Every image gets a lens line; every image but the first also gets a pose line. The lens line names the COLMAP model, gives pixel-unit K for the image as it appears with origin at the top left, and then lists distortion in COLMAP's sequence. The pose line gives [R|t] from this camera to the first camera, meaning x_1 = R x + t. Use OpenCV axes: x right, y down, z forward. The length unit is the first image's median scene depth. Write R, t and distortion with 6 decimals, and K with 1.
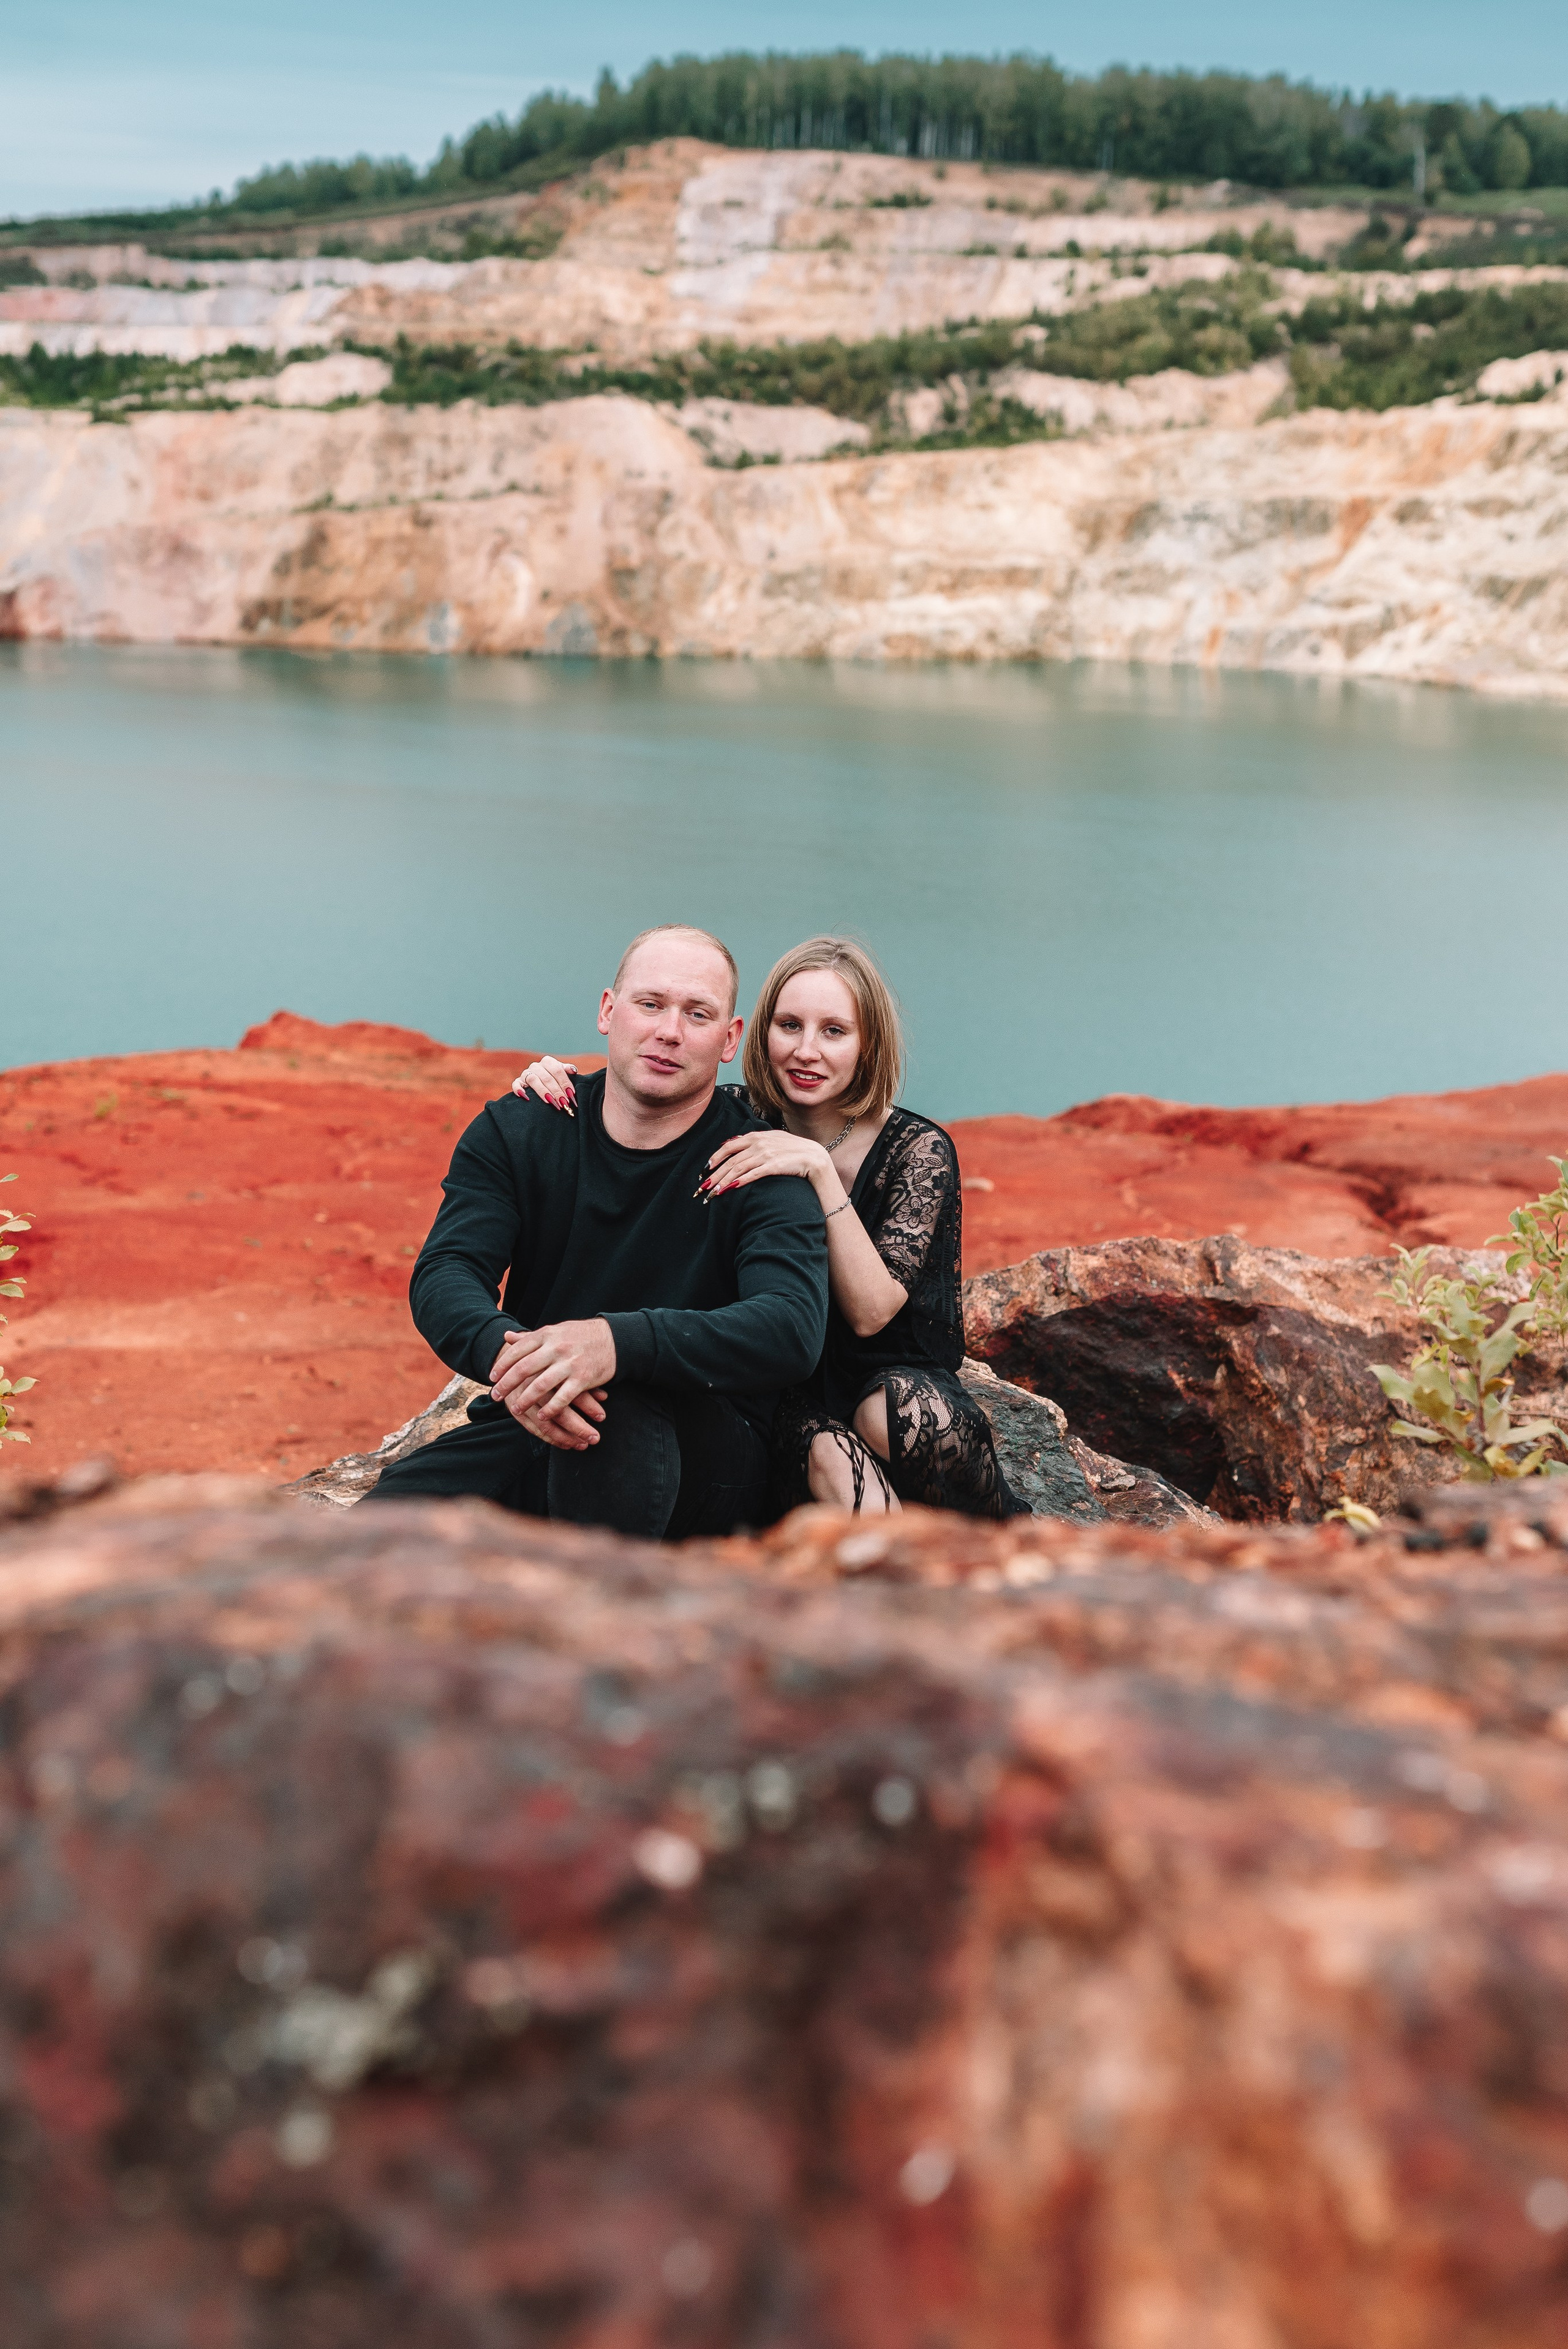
lens RADIAL K [[3284.5, 0, 786.2], [0, 3284.5, 1172.0], [0, 0, 1]] dist [0.247887, 0.000000]
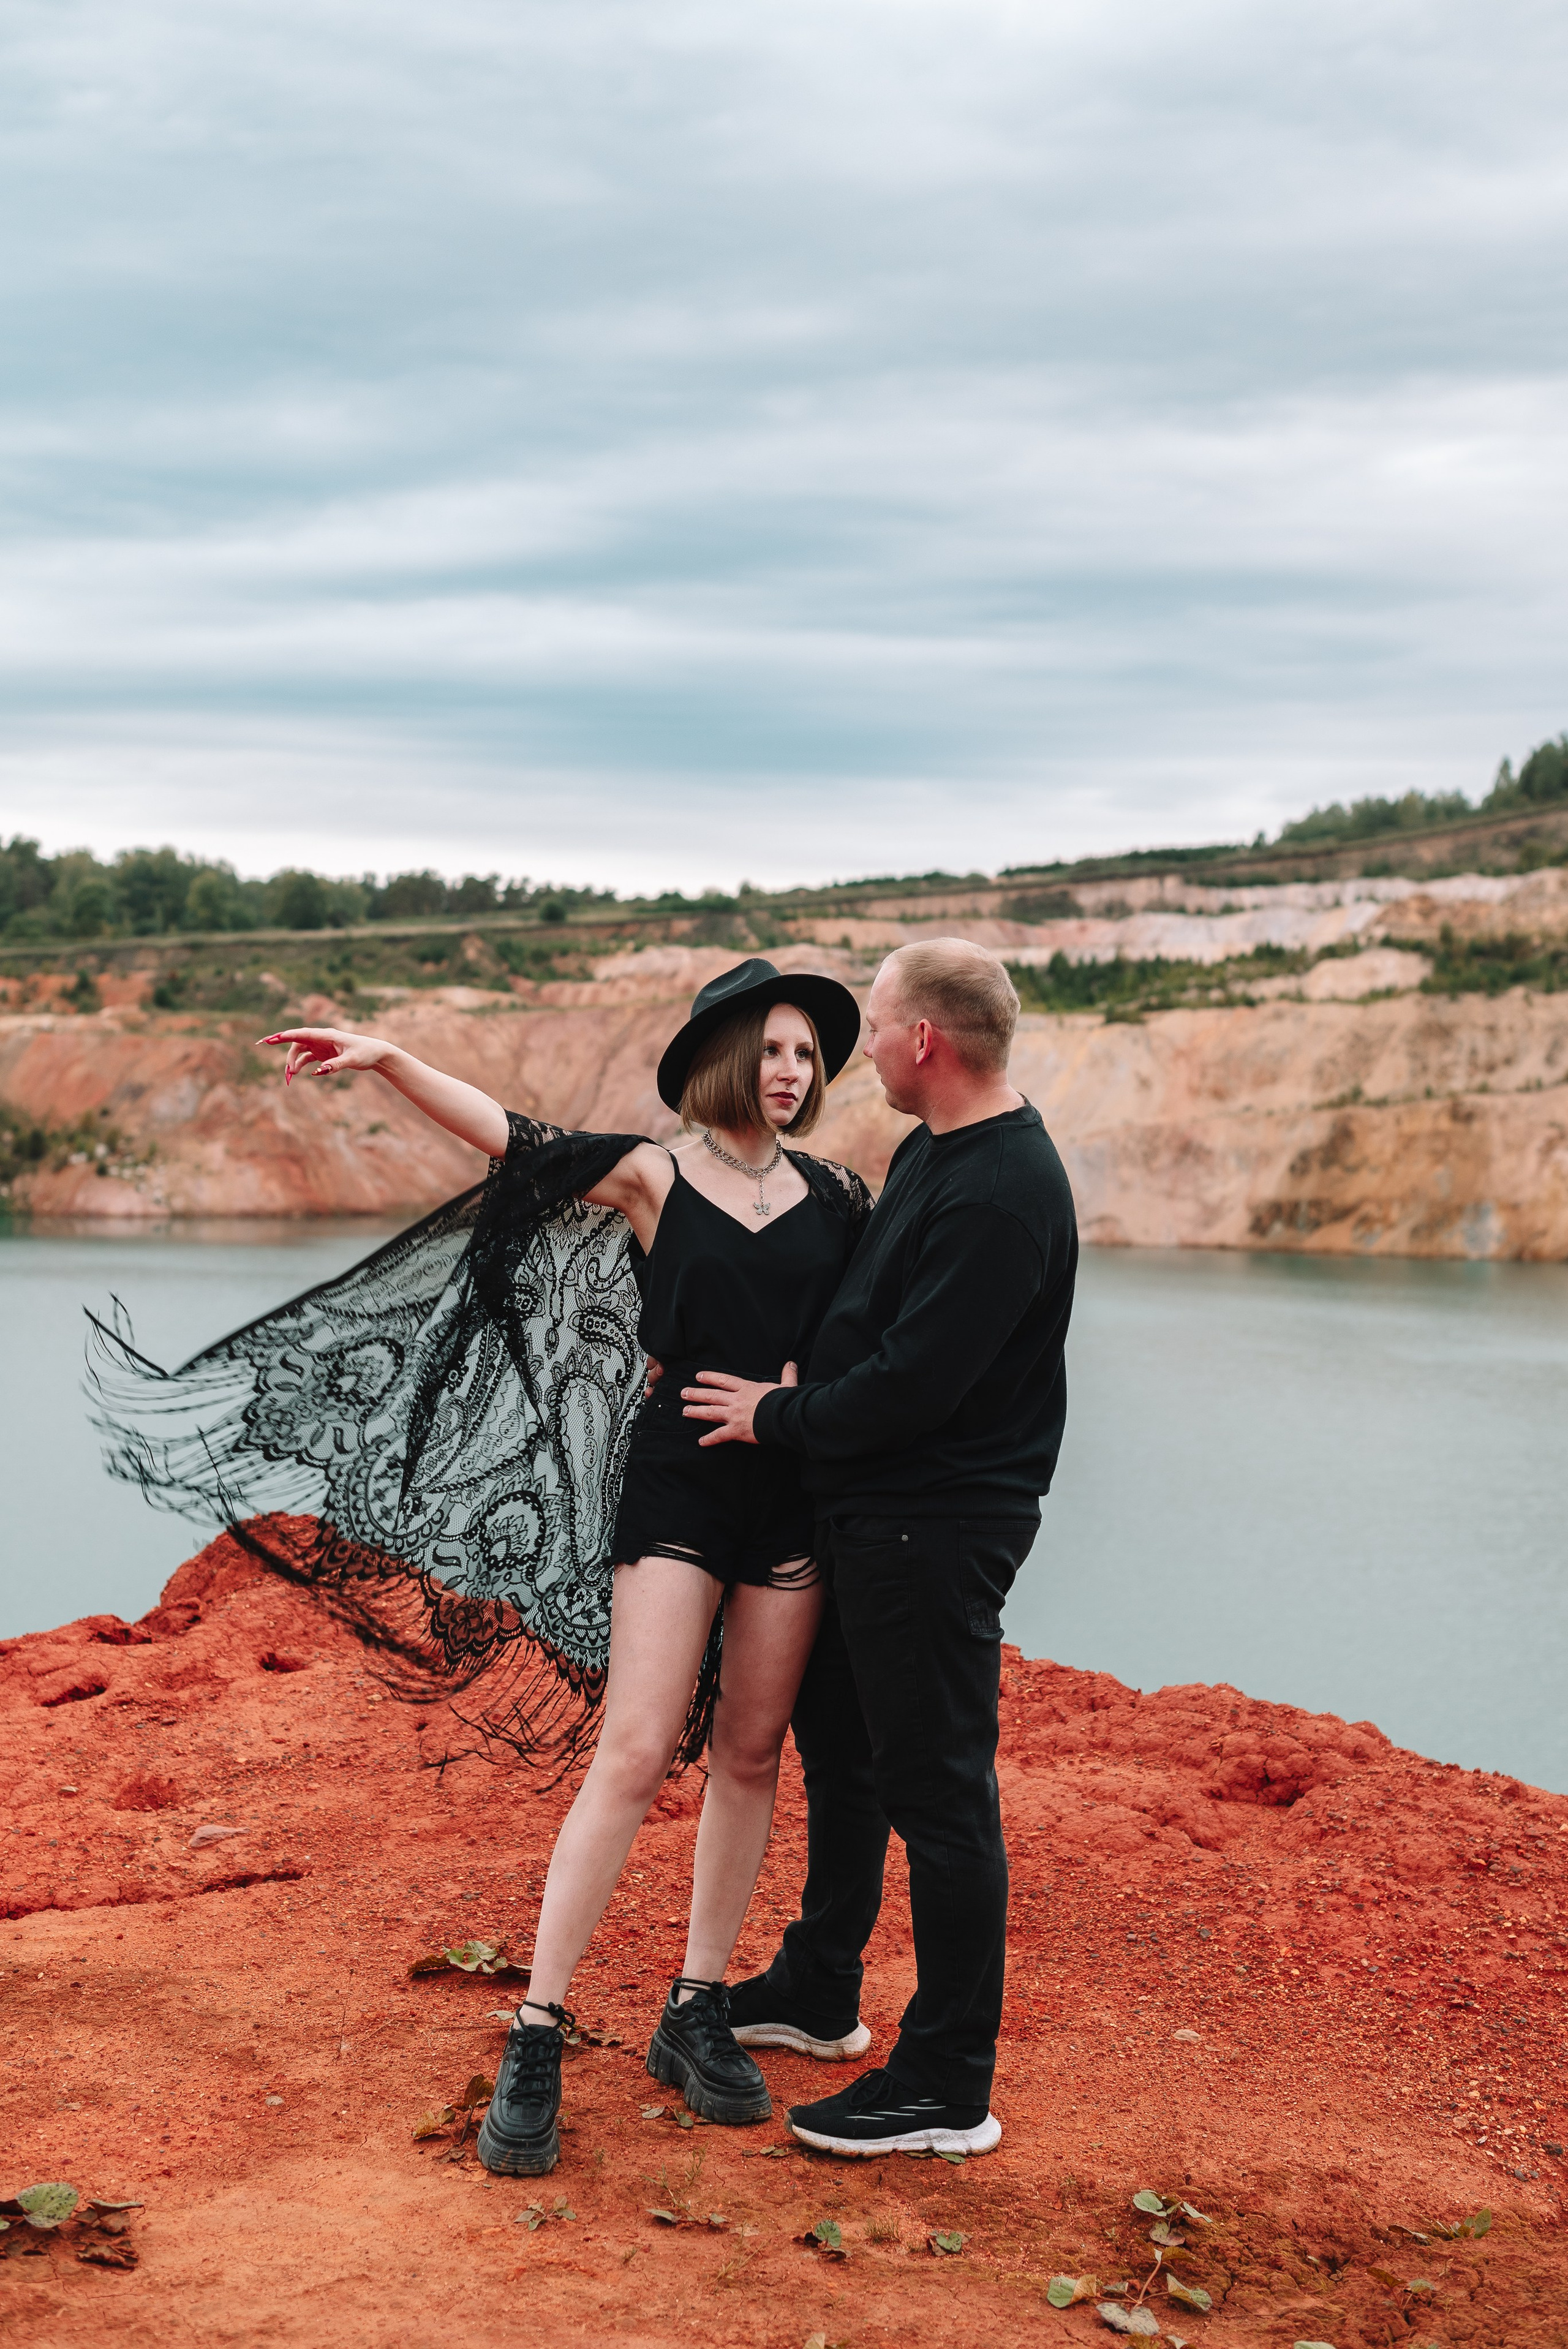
lens RADIAL K [[3284.5, 0, 775.8], [0, 3284.5, 1177.4], [0, 0, 1]] dist [0.247887, 0.000000]
pose [[0.951924, -0.001784, -0.306329, -0.028061], [-0.057702, 0.981039, -0.185023, -0.012311], [0.300851, 0.193803, 0.933771, 0.273733]]
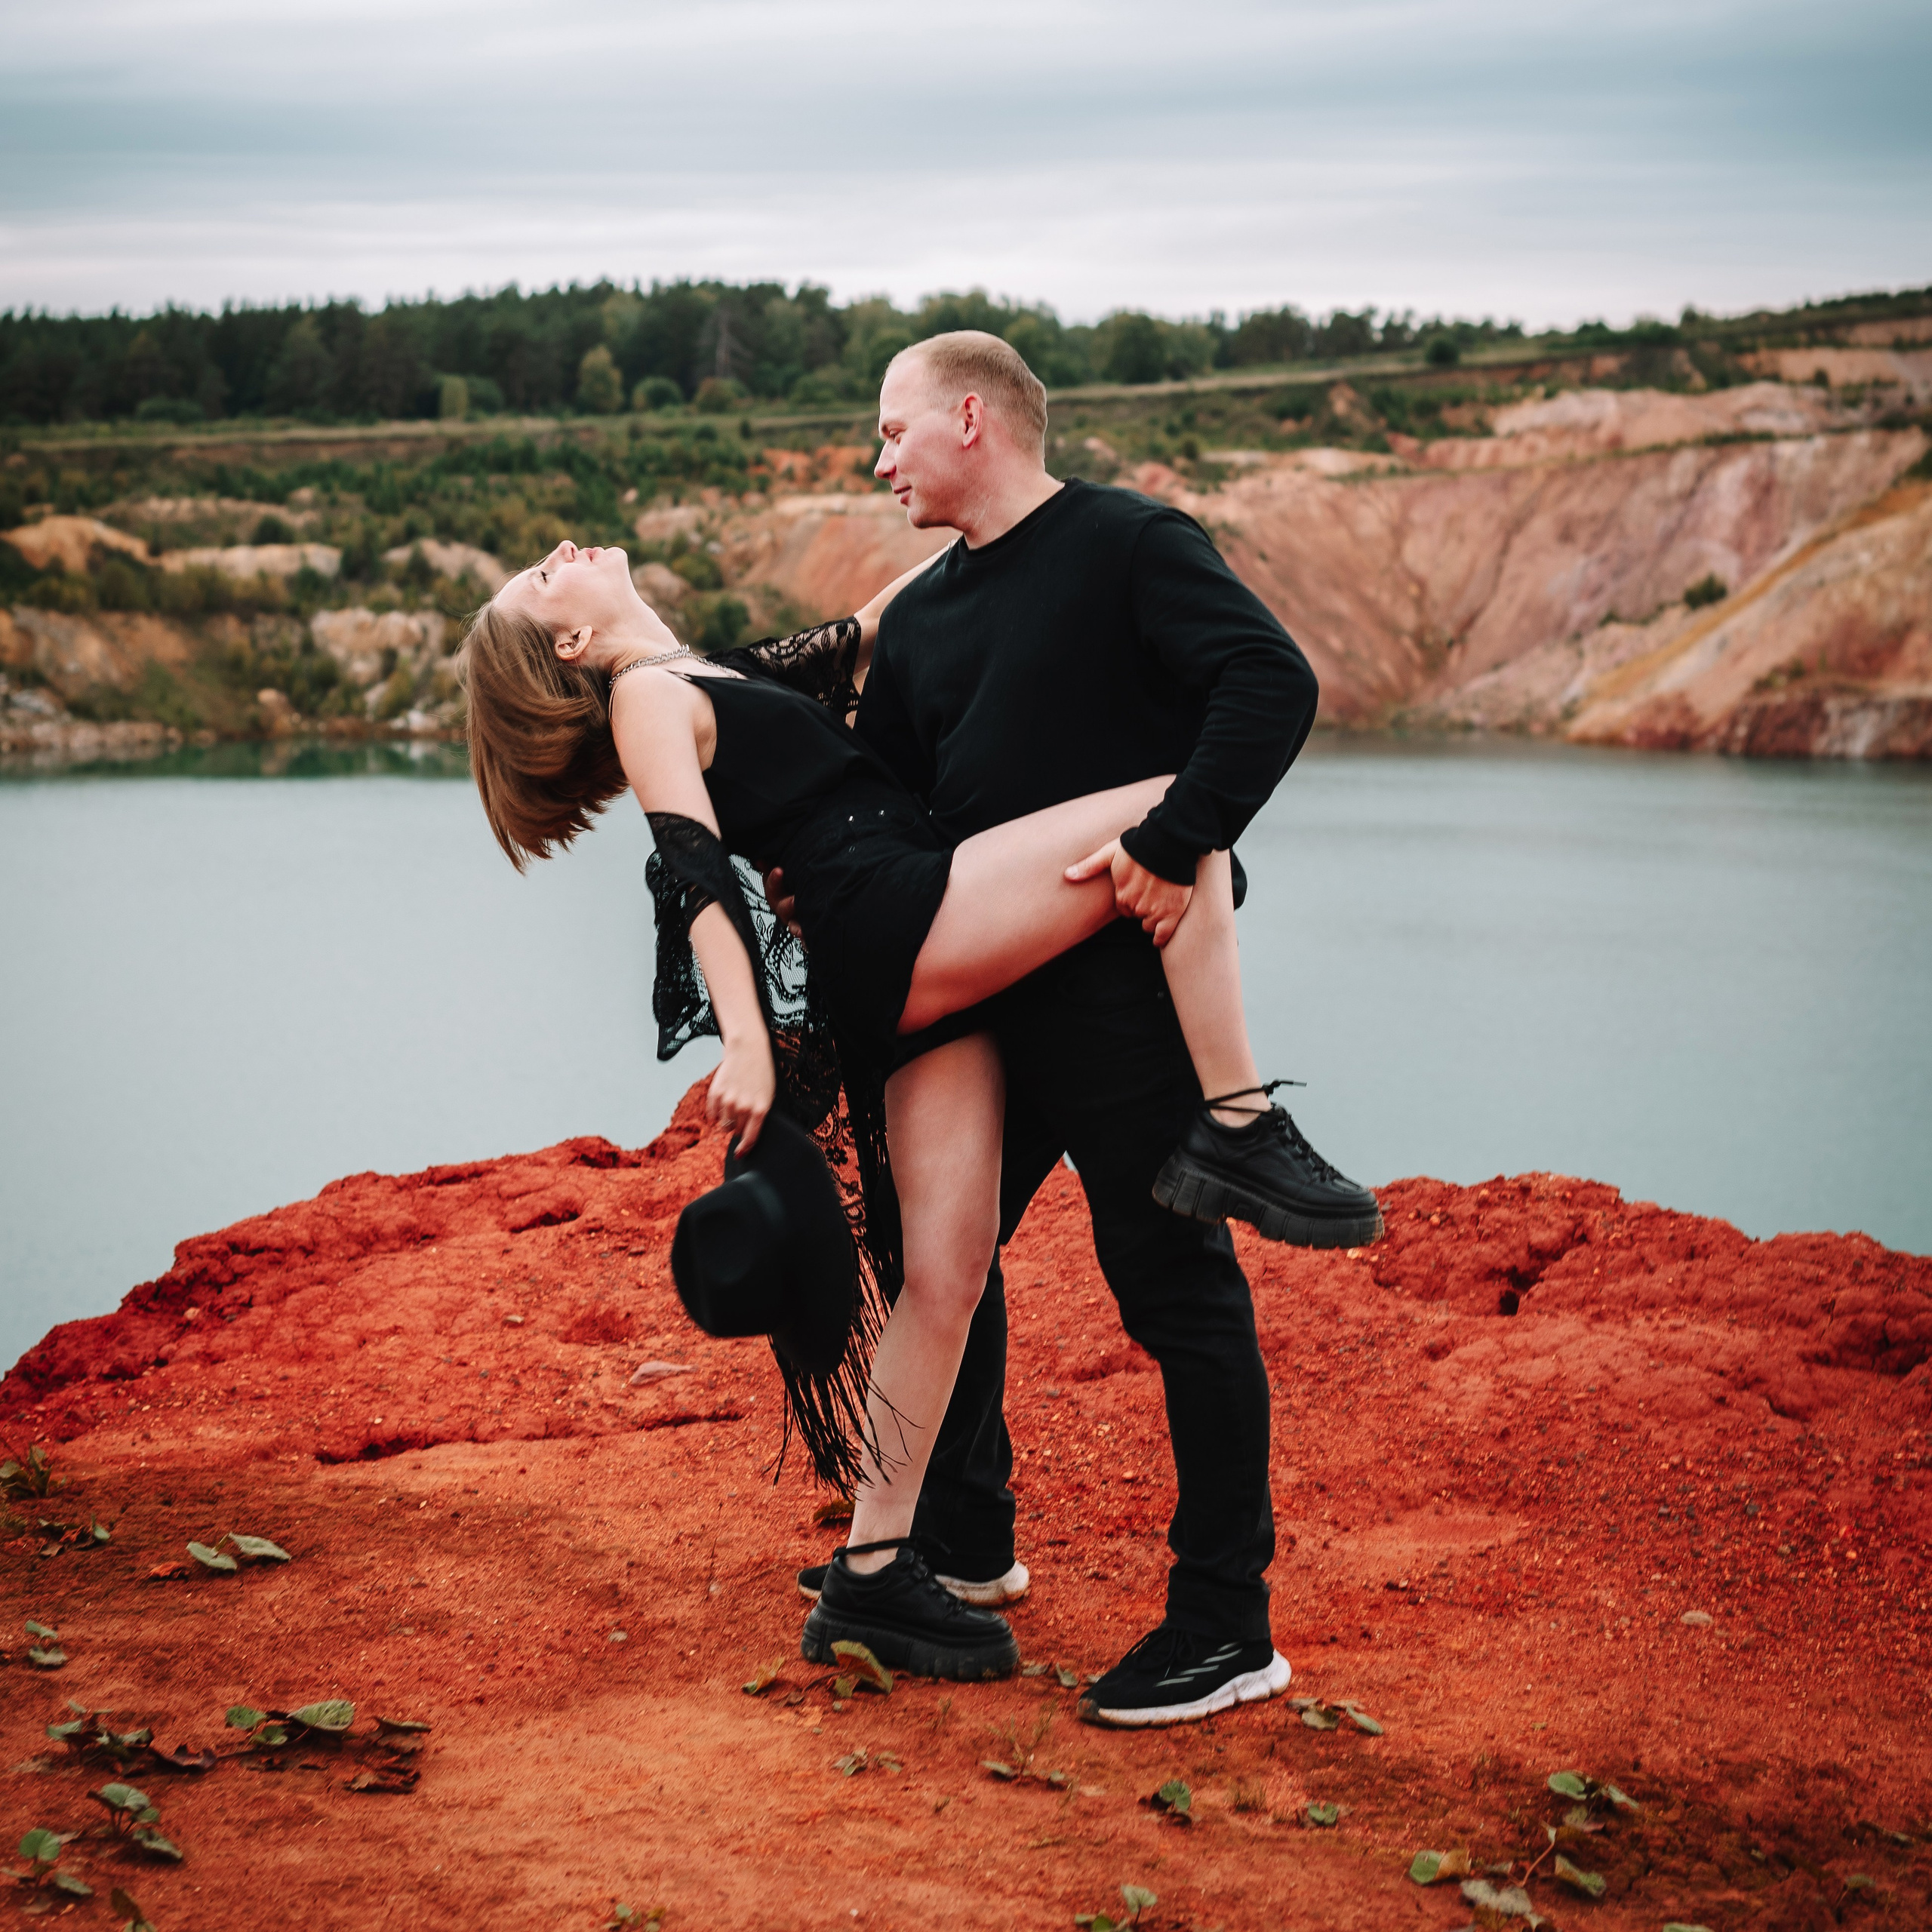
lens RADIAL K [[4028.7, 0, 959.9], [0, 4028.7, 836.5], [0, 0, 1]] dist [0.226362, 0.000000]
pose [[0.876870, 0.007379, -0.480671, -0.020707], [-0.082228, 0.987448, -0.134849, -0.011343], [0.473642, 0.157770, 0.866471, 0.273927]]
